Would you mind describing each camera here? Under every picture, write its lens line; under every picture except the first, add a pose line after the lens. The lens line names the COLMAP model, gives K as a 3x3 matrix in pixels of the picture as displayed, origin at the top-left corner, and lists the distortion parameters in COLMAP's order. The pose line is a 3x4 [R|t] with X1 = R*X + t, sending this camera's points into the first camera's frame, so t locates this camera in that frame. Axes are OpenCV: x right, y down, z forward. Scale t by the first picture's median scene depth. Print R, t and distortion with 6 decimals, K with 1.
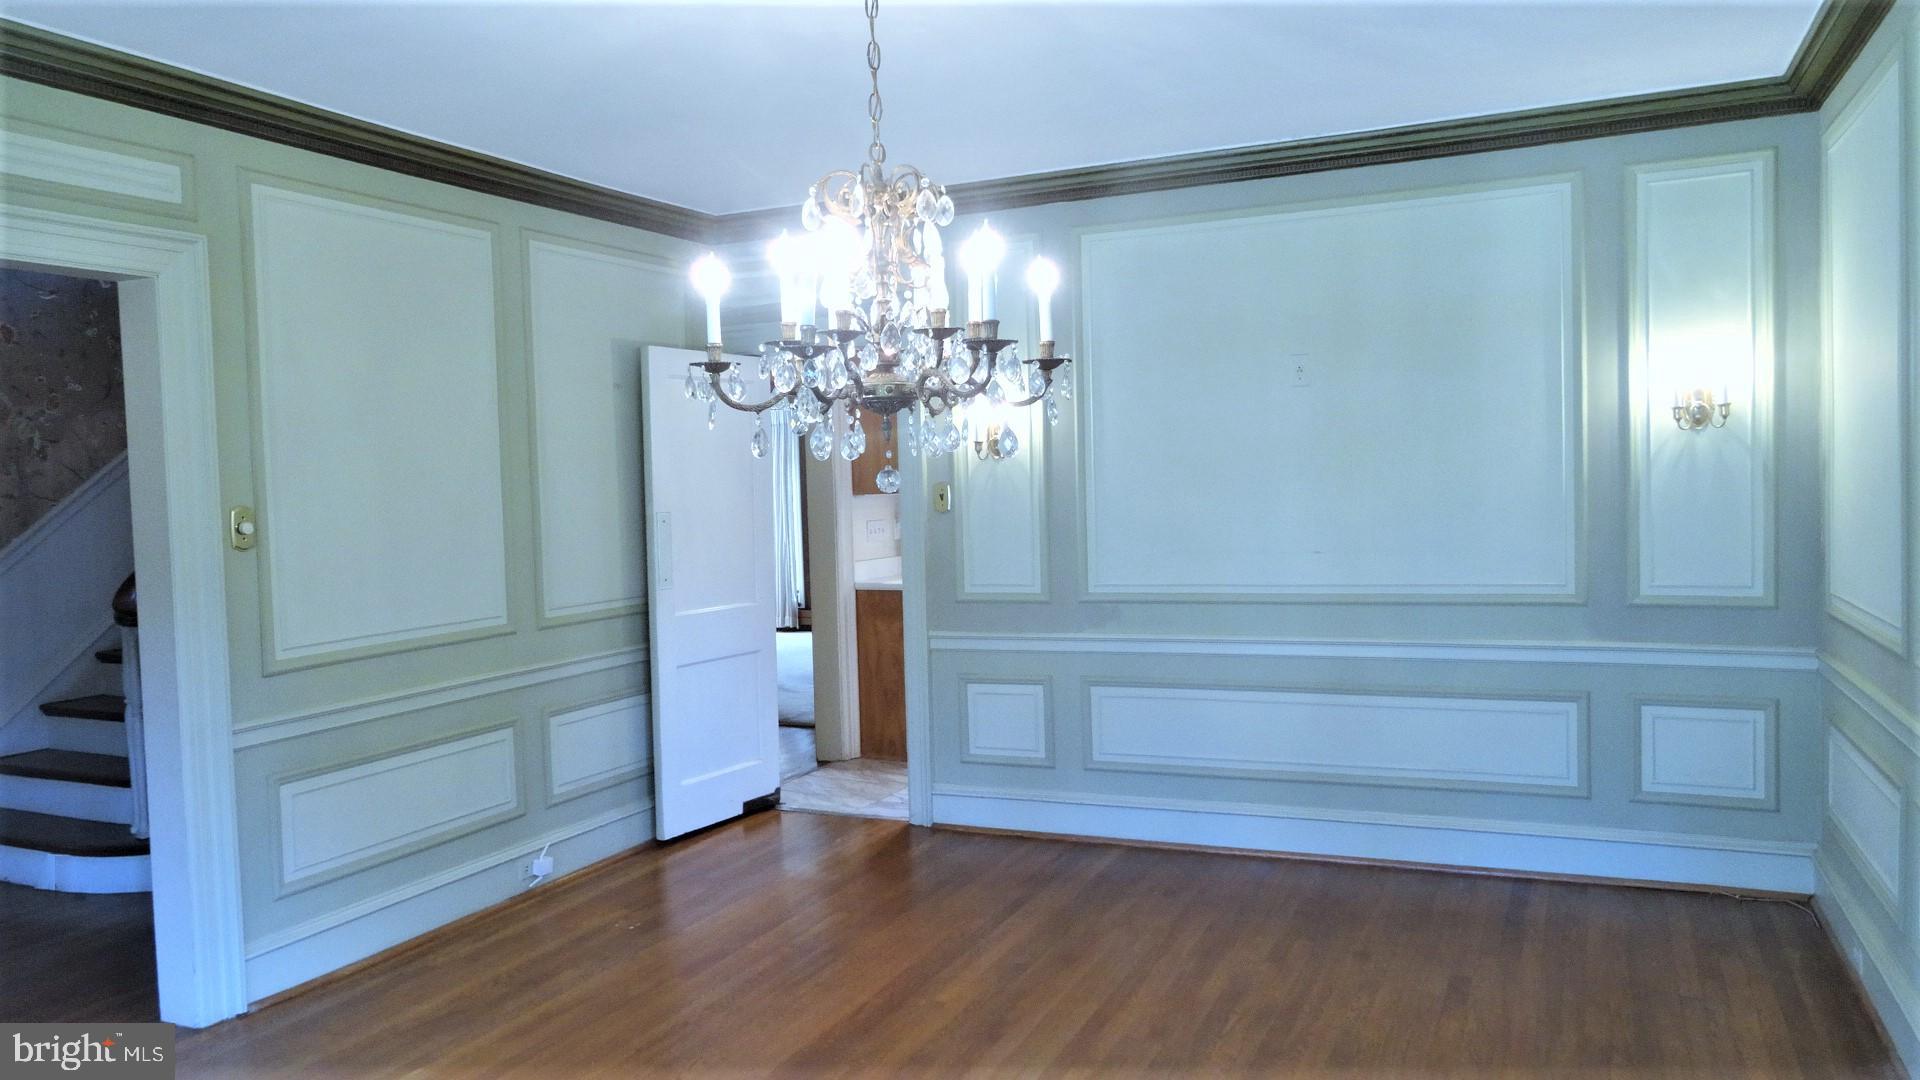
lens RADIAL K [[1376.2, 0, 960.0], [0, 1376.2, 540.0], [0, 0, 1]] dist [0.004049, -0.000815]
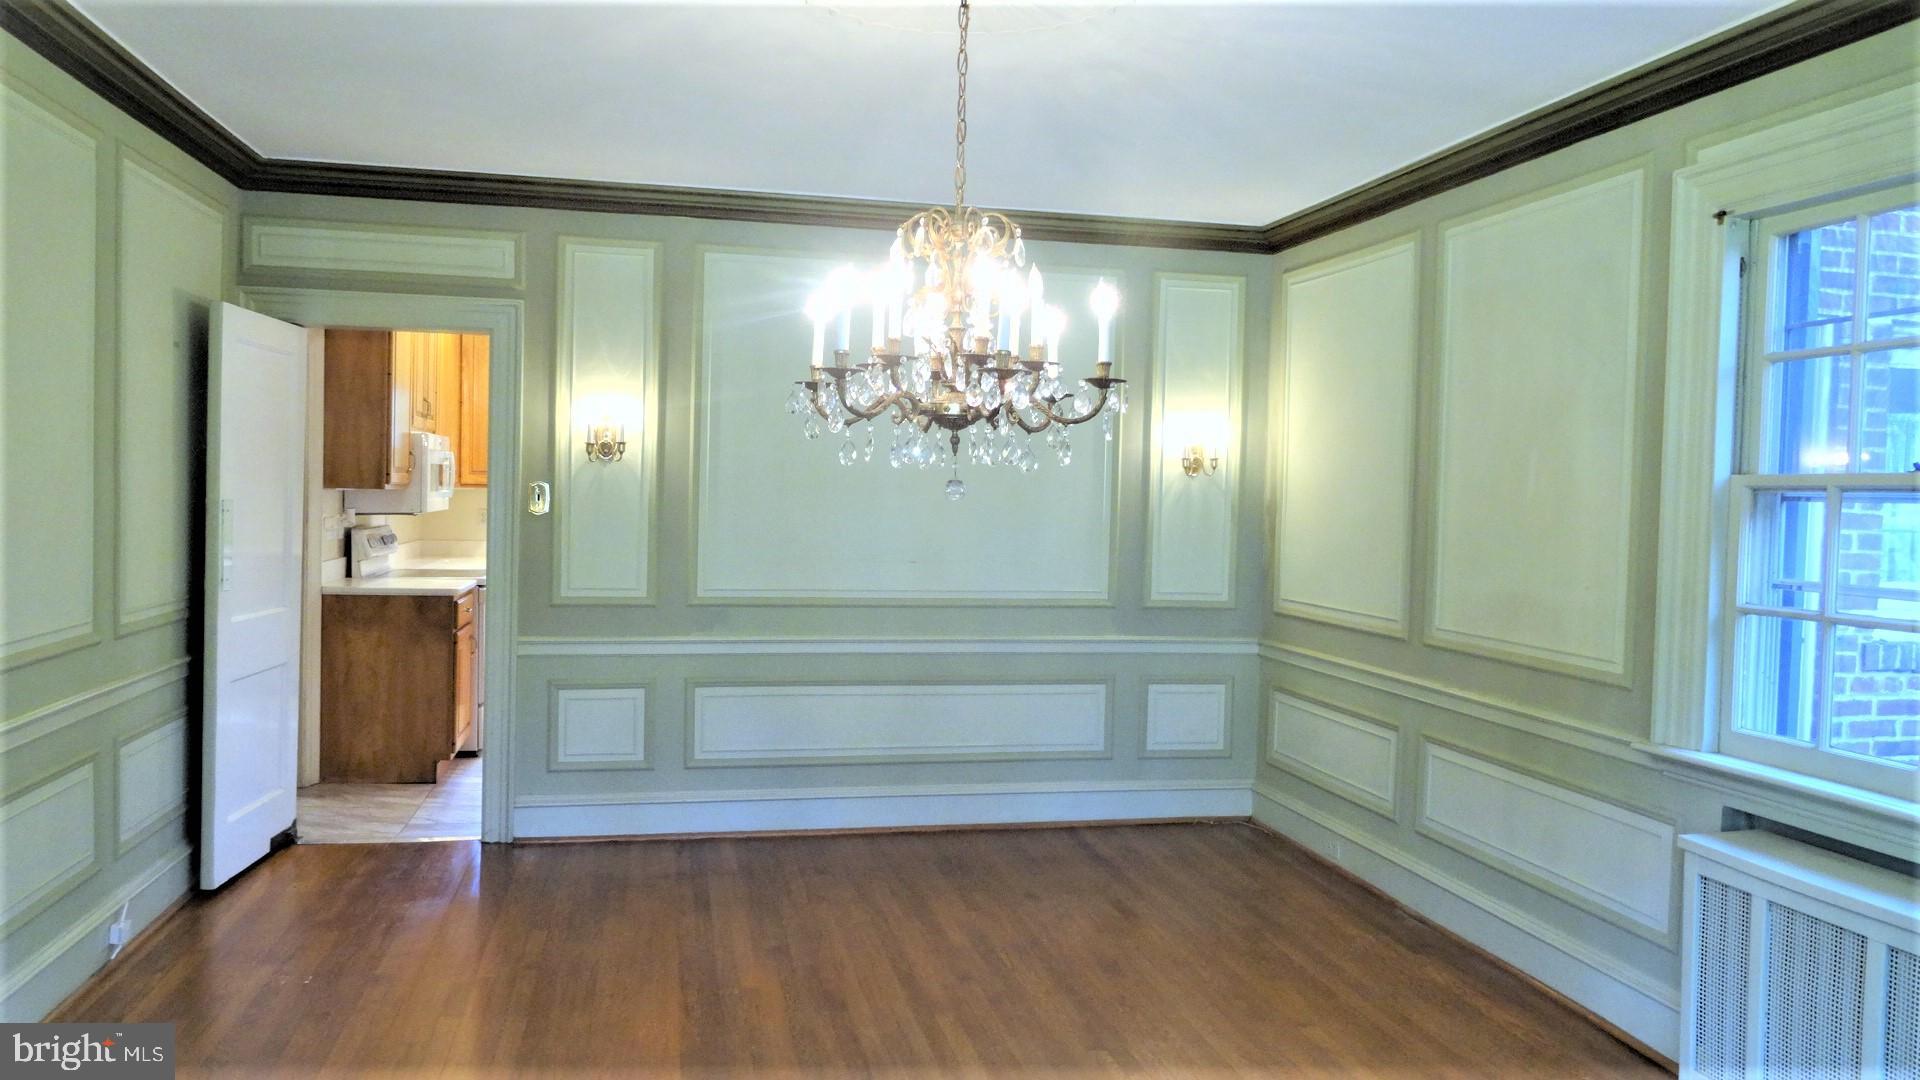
lens RADIAL K [[1376.2, 0, 960.0], [0, 1376.2, 540.0], [0, 0, 1]] dist [0.004049, -0.000815]
pose [[0.800895, 0.029316, 0.598086, -0.398709], [-0.023341, 0.999570, -0.017739, 0.010160], [-0.598349, 0.000248, 0.801235, 0.057568]]
